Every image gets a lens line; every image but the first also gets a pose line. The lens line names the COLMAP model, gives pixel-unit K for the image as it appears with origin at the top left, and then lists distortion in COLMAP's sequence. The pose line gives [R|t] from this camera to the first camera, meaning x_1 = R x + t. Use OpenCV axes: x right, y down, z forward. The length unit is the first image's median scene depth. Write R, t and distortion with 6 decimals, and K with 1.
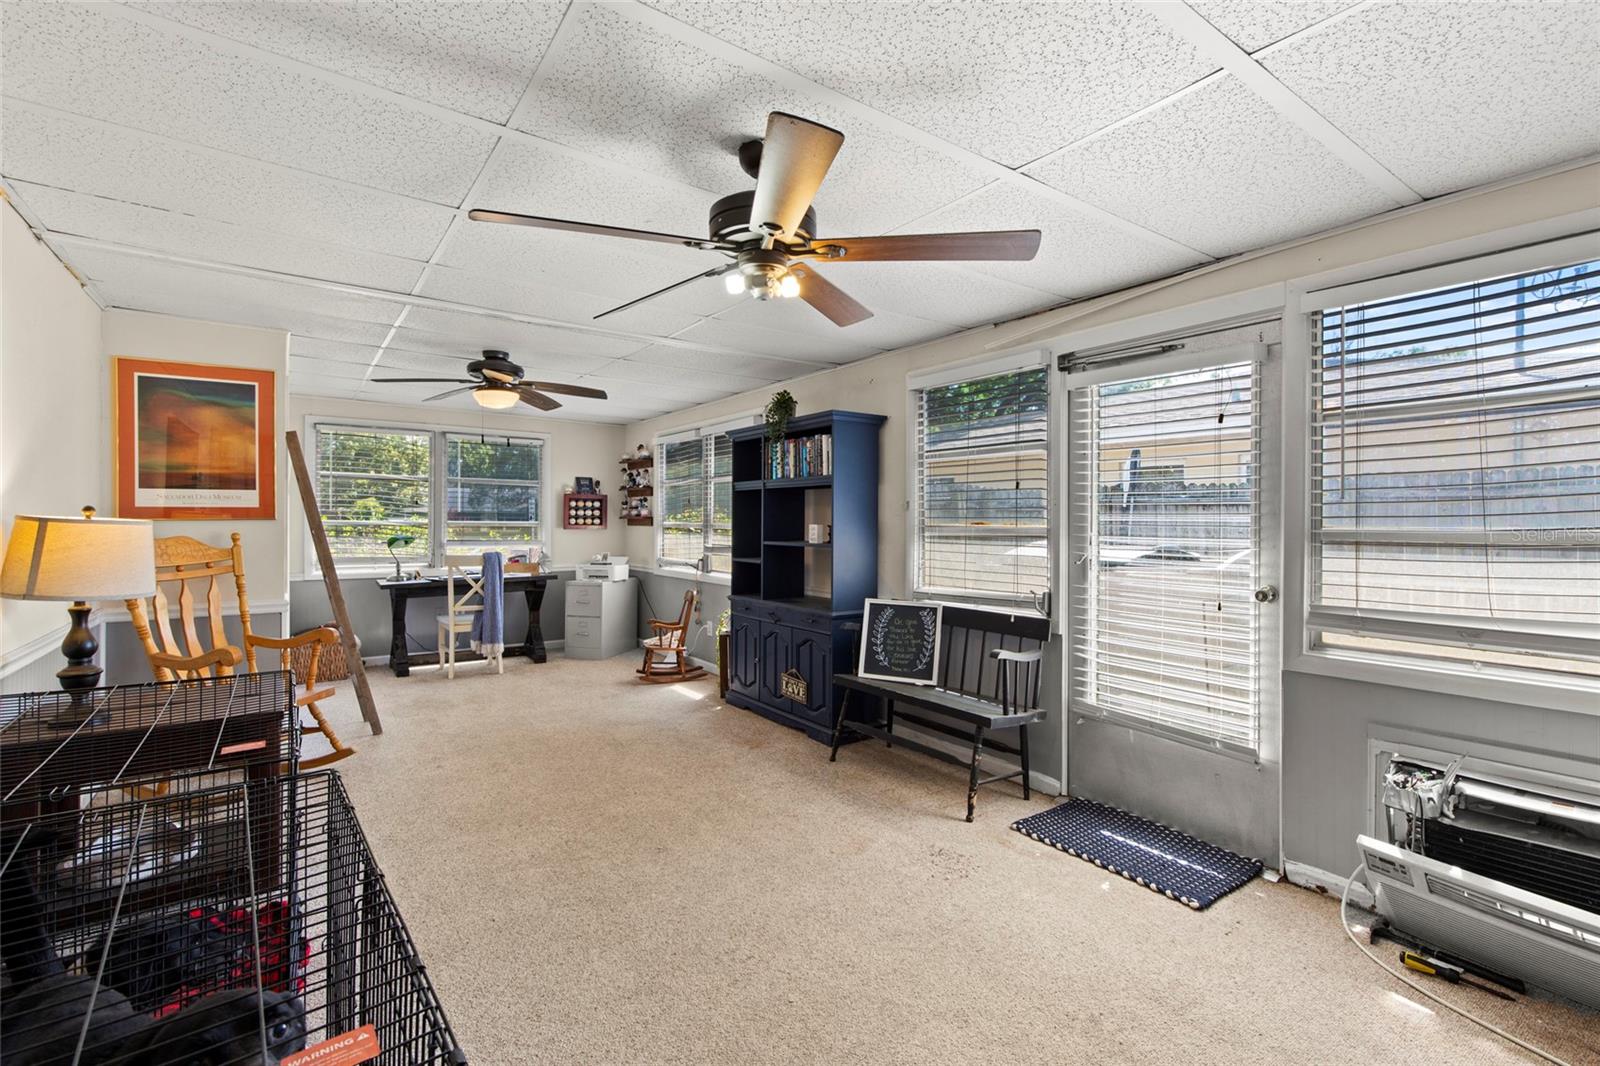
lens RADIAL K [[735.3, 0, 802.6], [0, 735.3, 534.0], [0, 0, 1]] dist [0.004359, -0.000744]
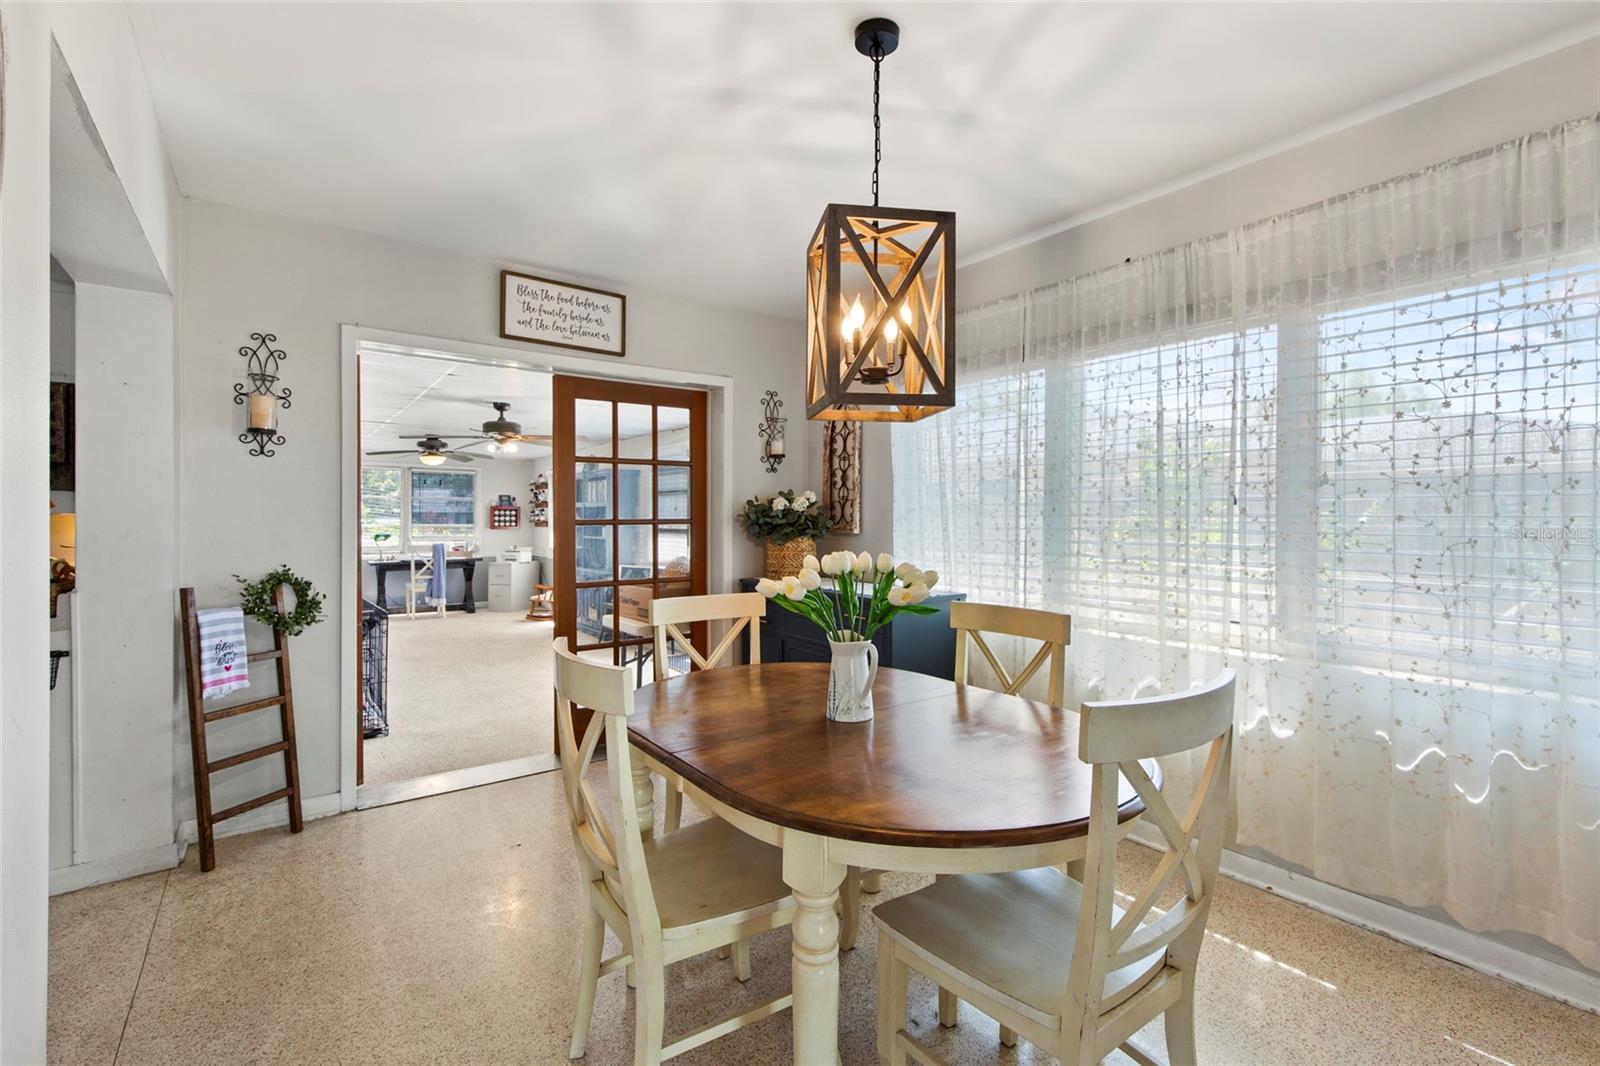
lens RADIAL K [[735.3, 0, 799.4], [0, 735.3, 526.5], [0, 0, 1]] dist [0.004359, -0.000744]
pose [[0.999876, -0.001601, 0.015671, 0.323687], [0.001724, 0.999968, -0.007843, 0.000796], [-0.015658, 0.007869, 0.999846, -0.593495]]
